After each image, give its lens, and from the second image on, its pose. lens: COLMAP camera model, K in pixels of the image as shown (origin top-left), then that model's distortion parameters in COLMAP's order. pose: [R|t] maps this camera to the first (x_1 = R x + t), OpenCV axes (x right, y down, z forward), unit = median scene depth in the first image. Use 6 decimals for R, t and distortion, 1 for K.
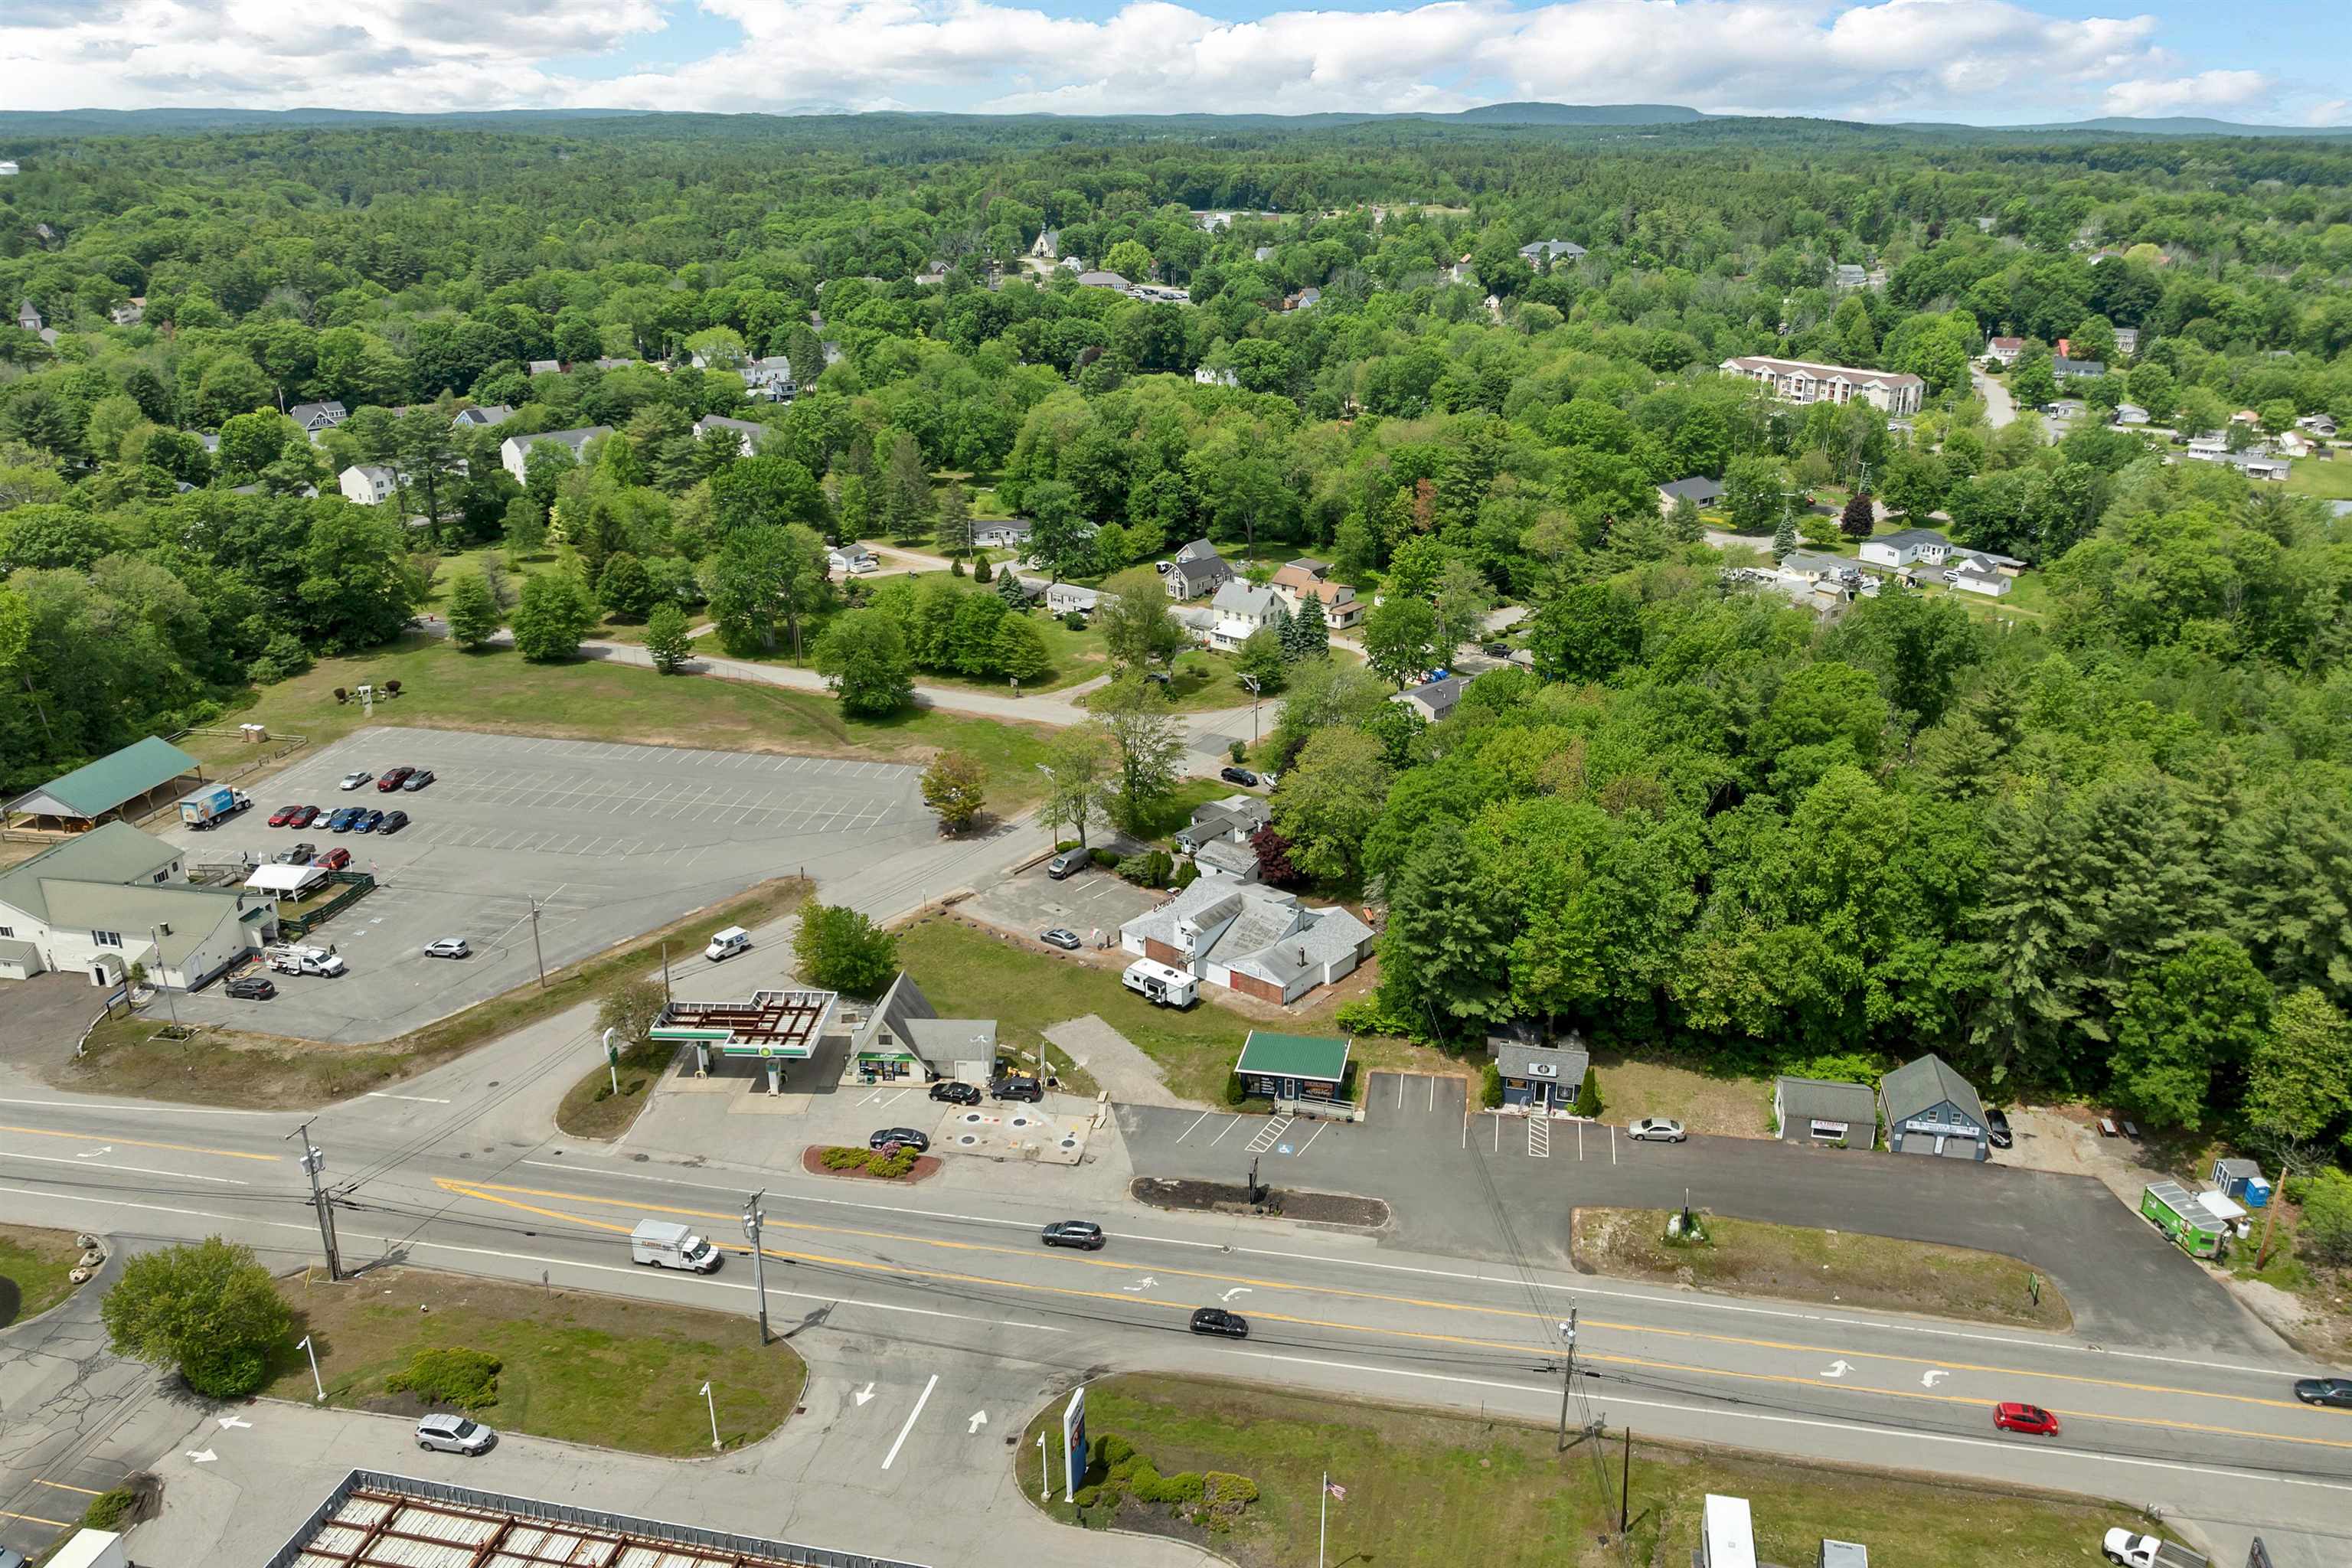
lens RADIAL K [[1731.9, 0, 1237.2], [0, 1731.9, 782.5], [0, 0, 1]] dist [-0.016627, -0.000458]
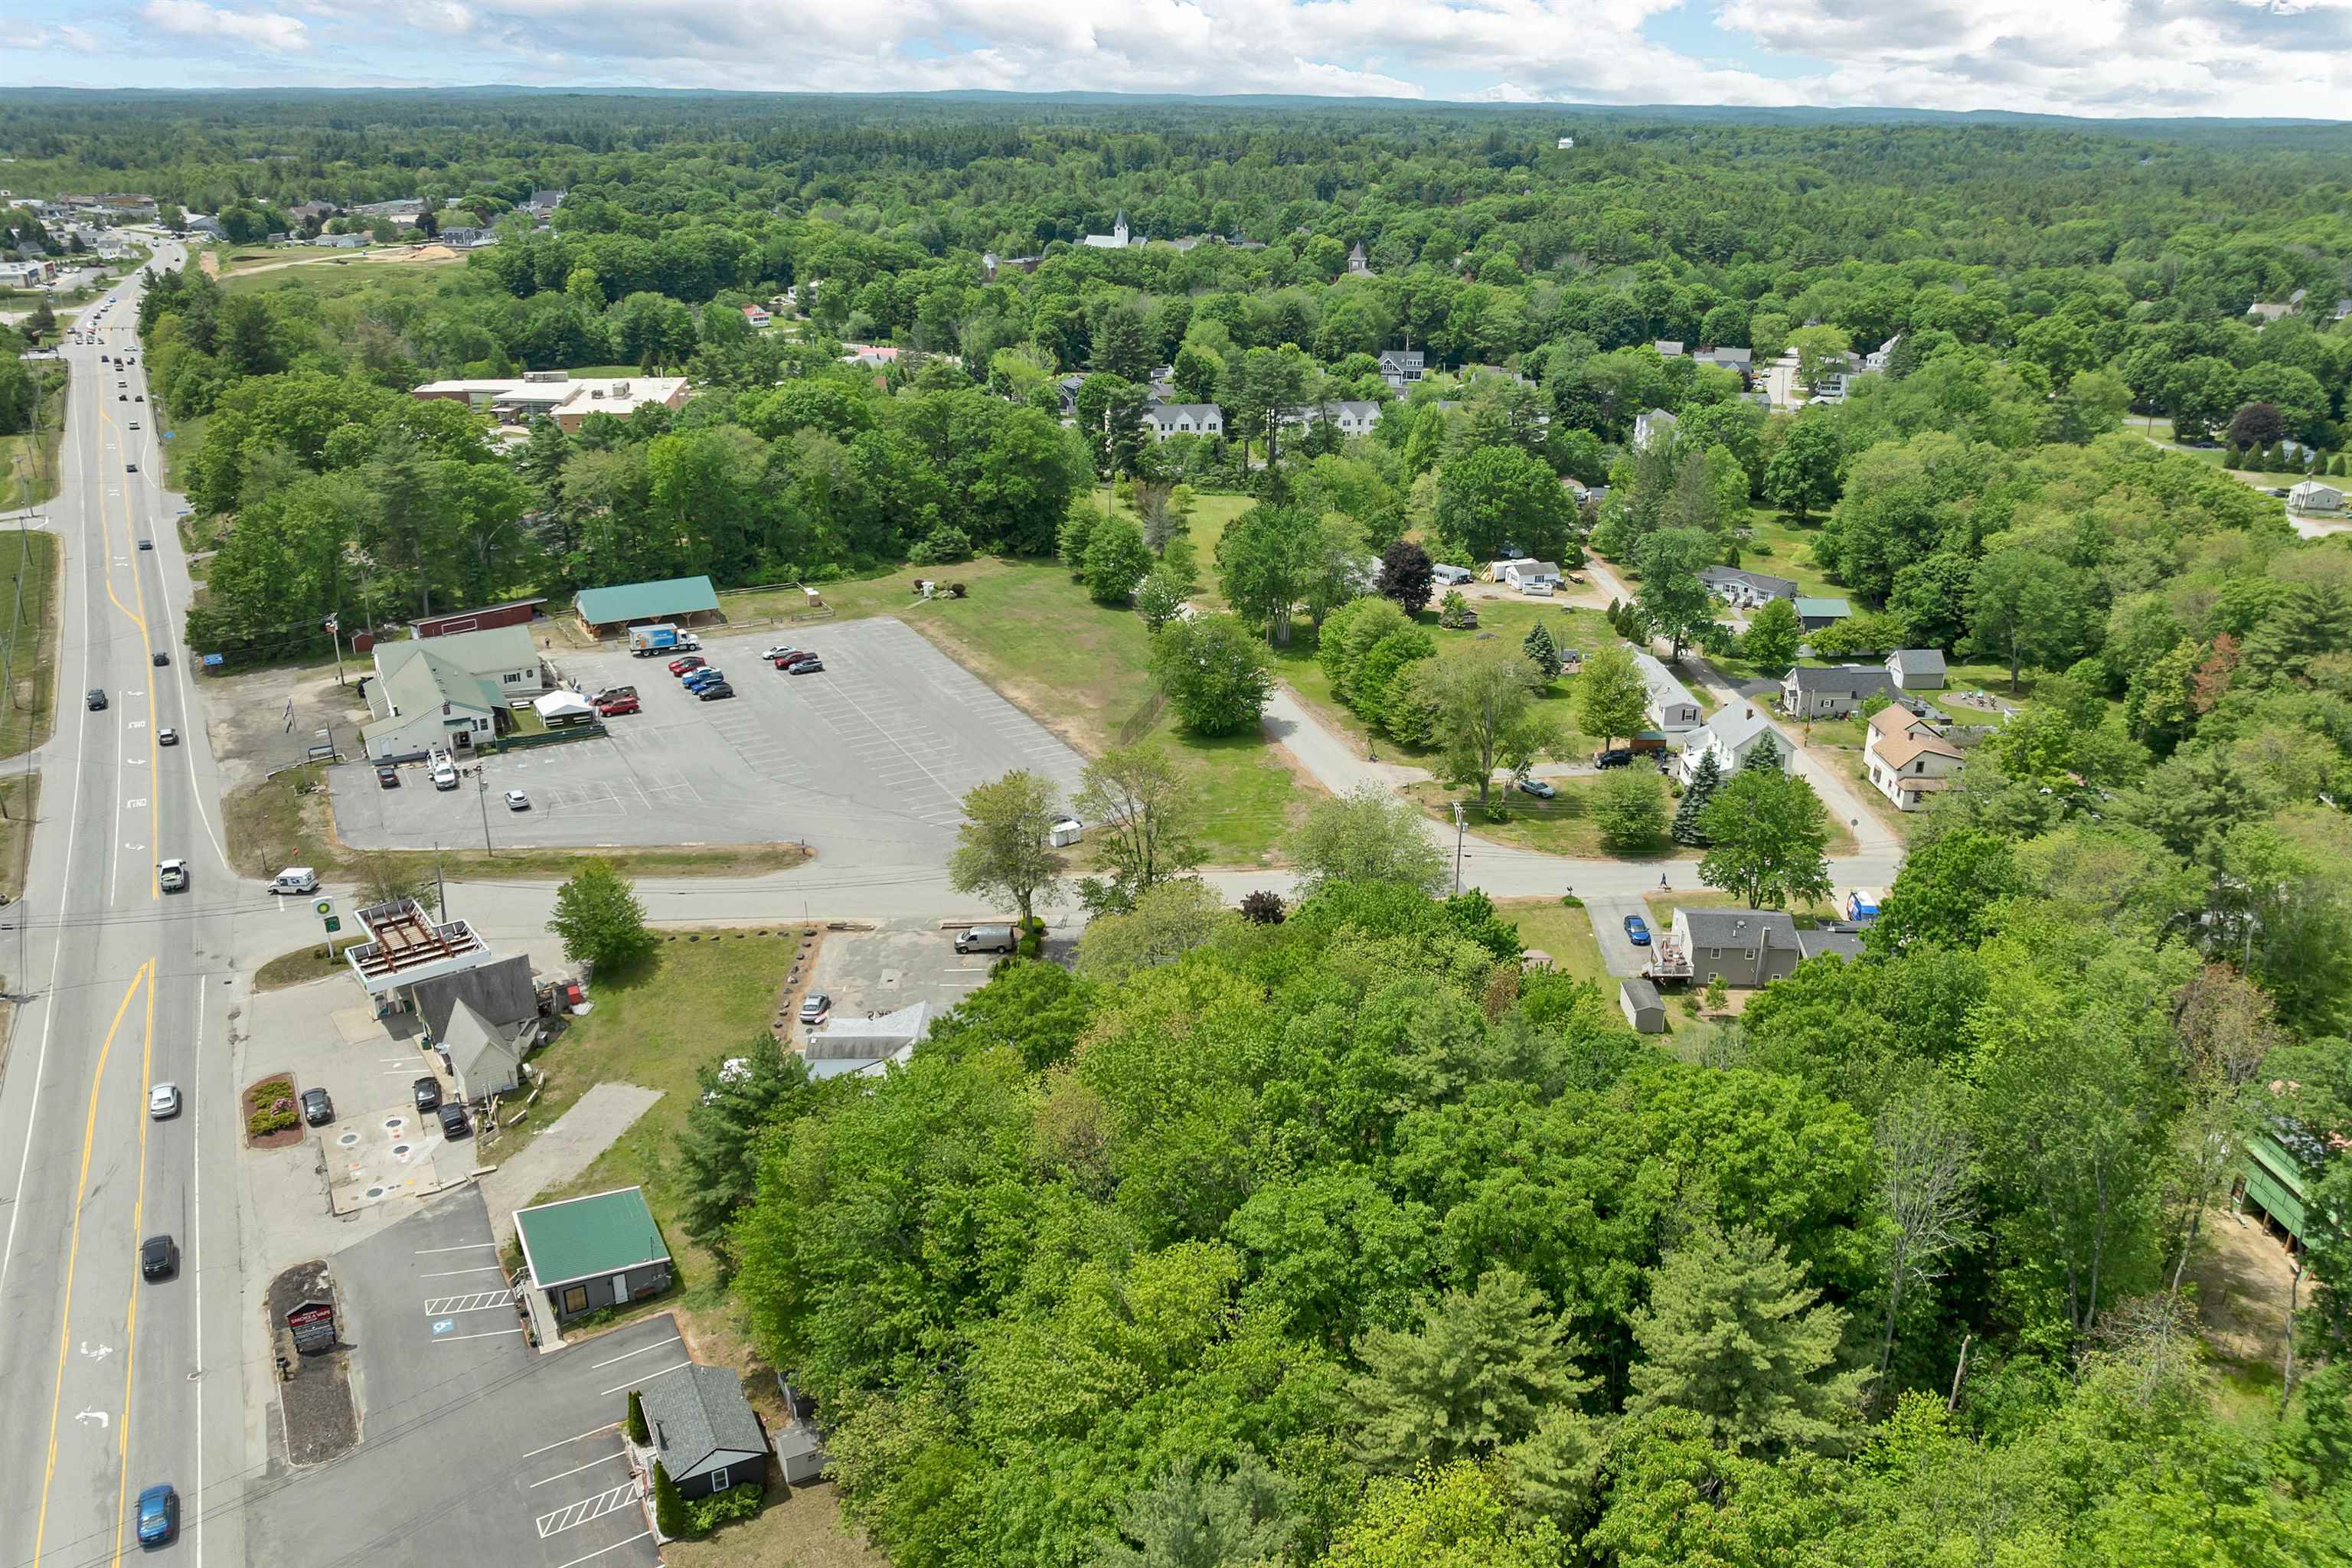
lens RADIAL K [[1731.9, 0, 1237.2], [0, 1731.9, 782.5], [0, 0, 1]] dist [-0.016627, -0.000458]
pose [[0.643292, 0.286061, -0.710172, 0.530501], [-0.287352, 0.949977, 0.122365, -0.155532], [0.709651, 0.125353, 0.693312, 0.499871]]
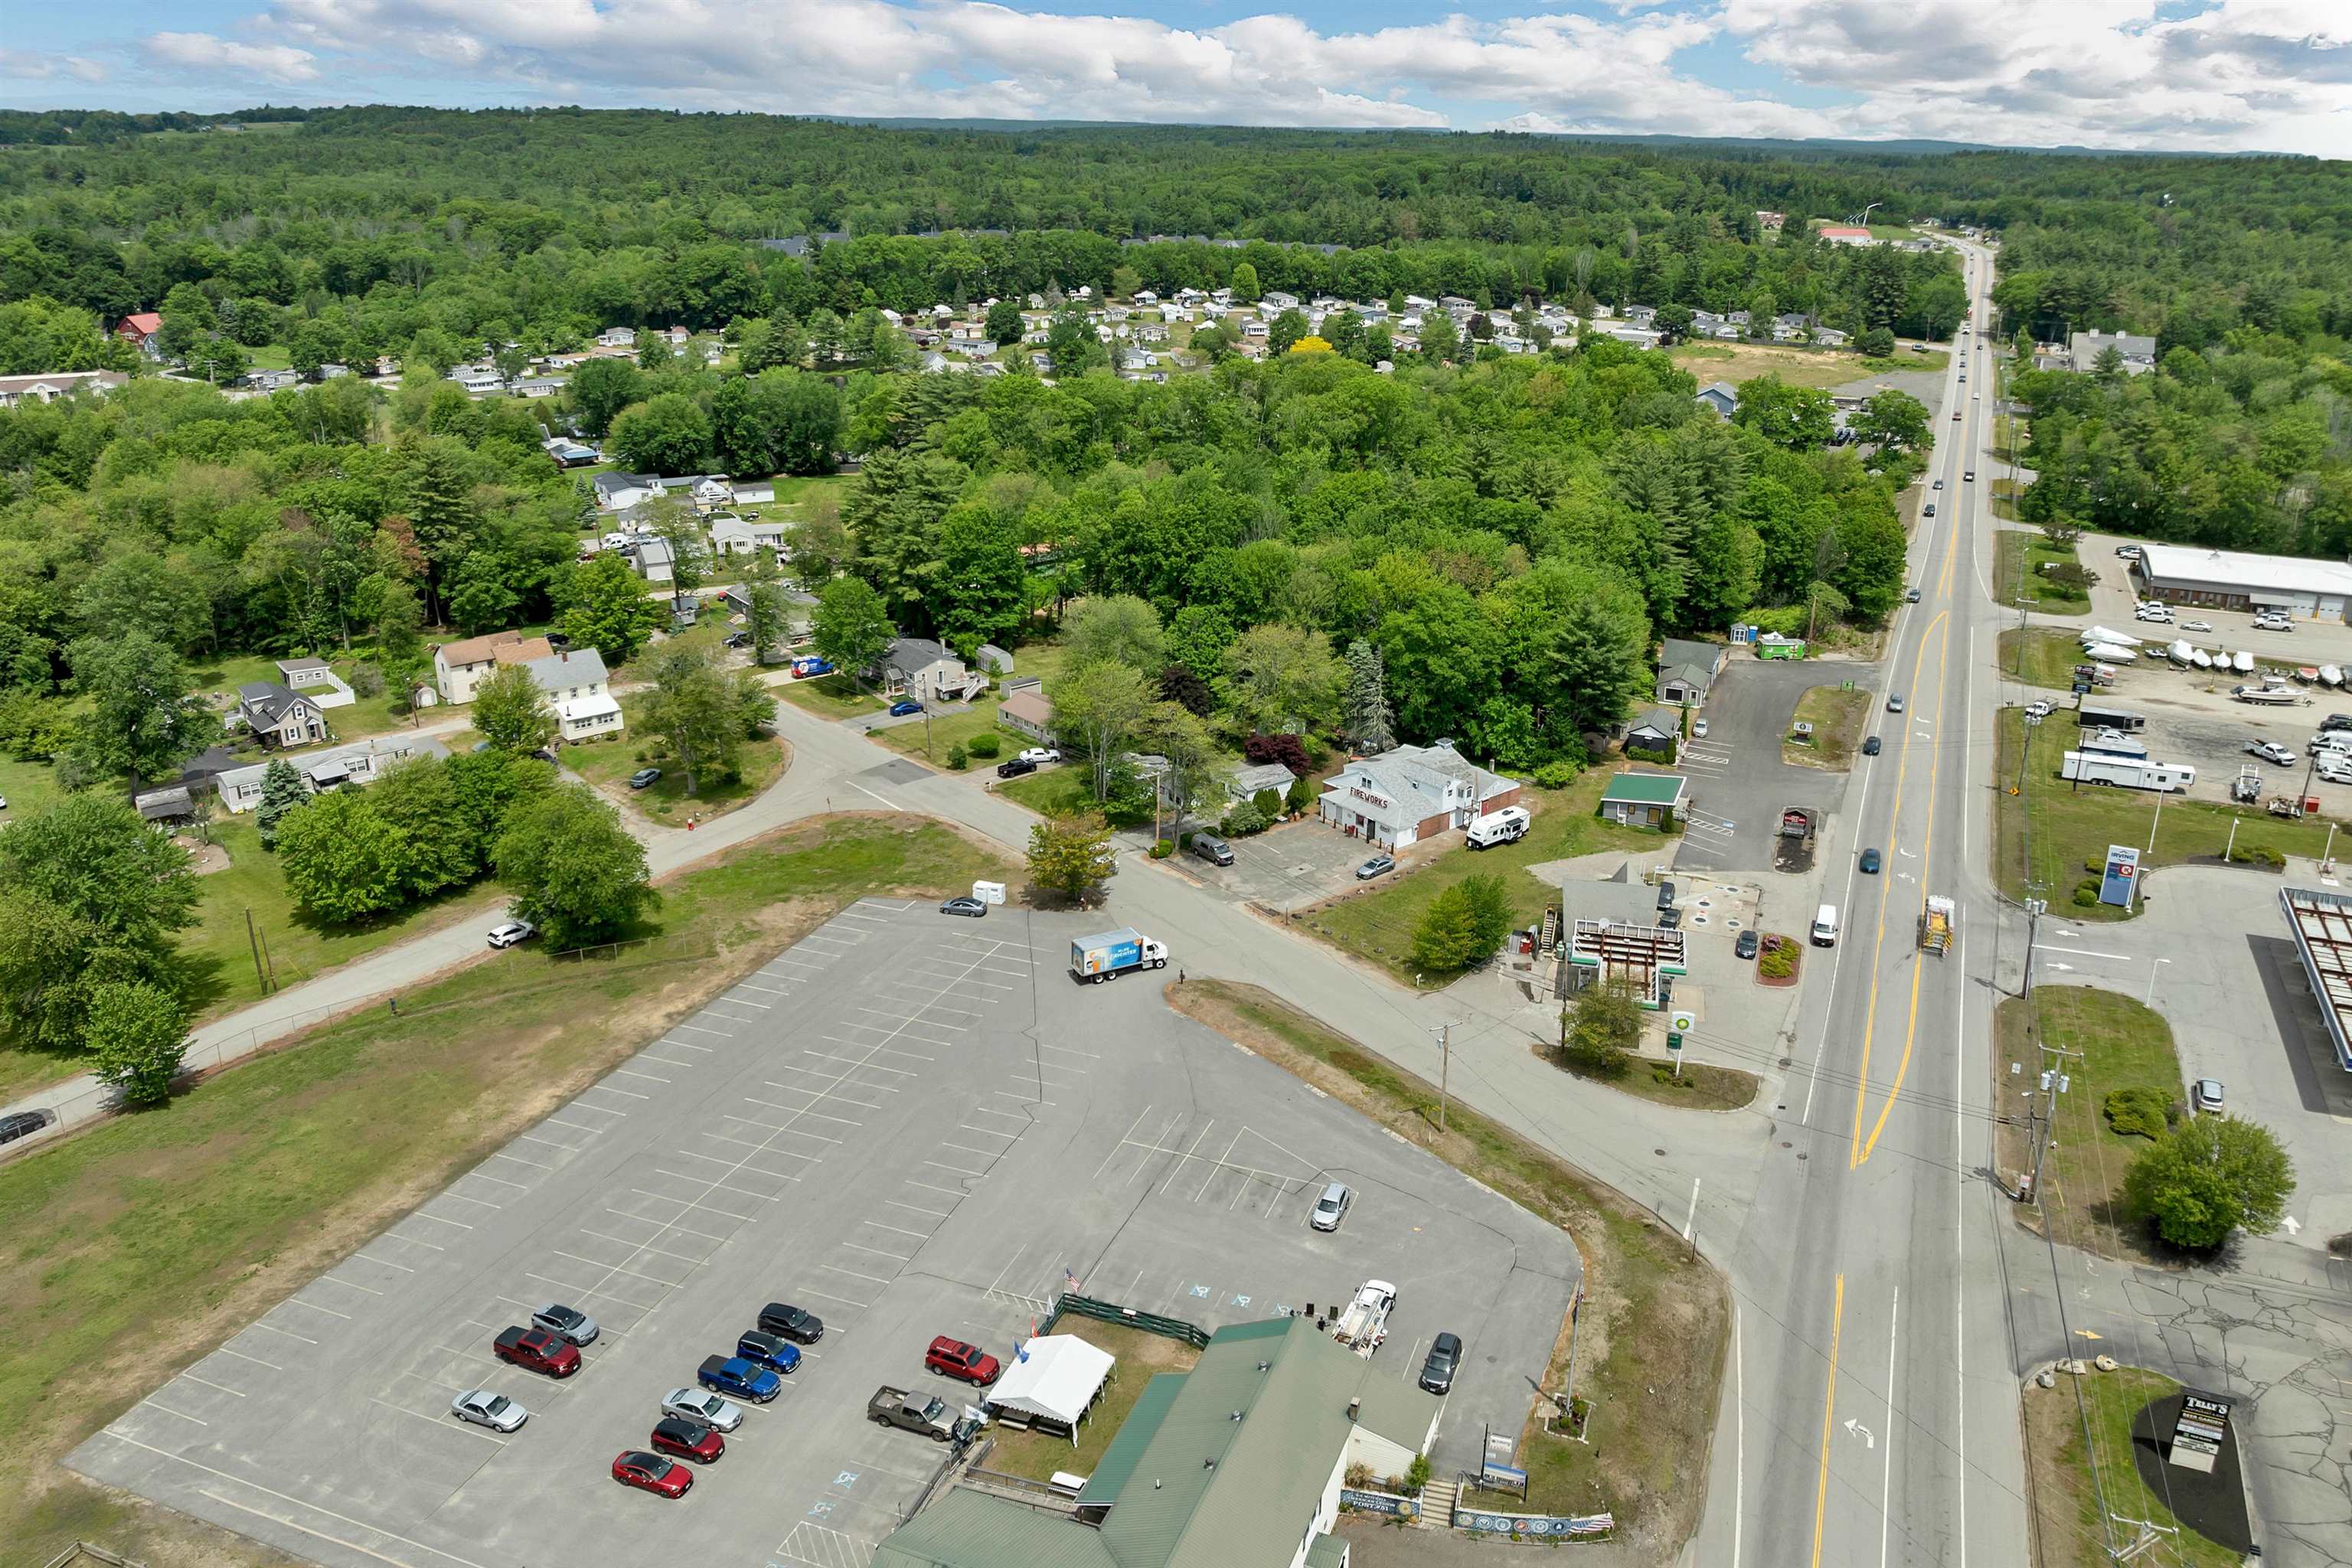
lens RADIAL K [[1689.3, 0, 1241.5], [0, 1689.3, 775.7], [0, 0, 1]] dist [-0.041608, 0.002466]
pose [[0.196970, -0.359025, 0.912307, -0.910786], [0.343432, 0.896844, 0.278792, -0.238467], [-0.918290, 0.258401, 0.299952, 0.686071]]
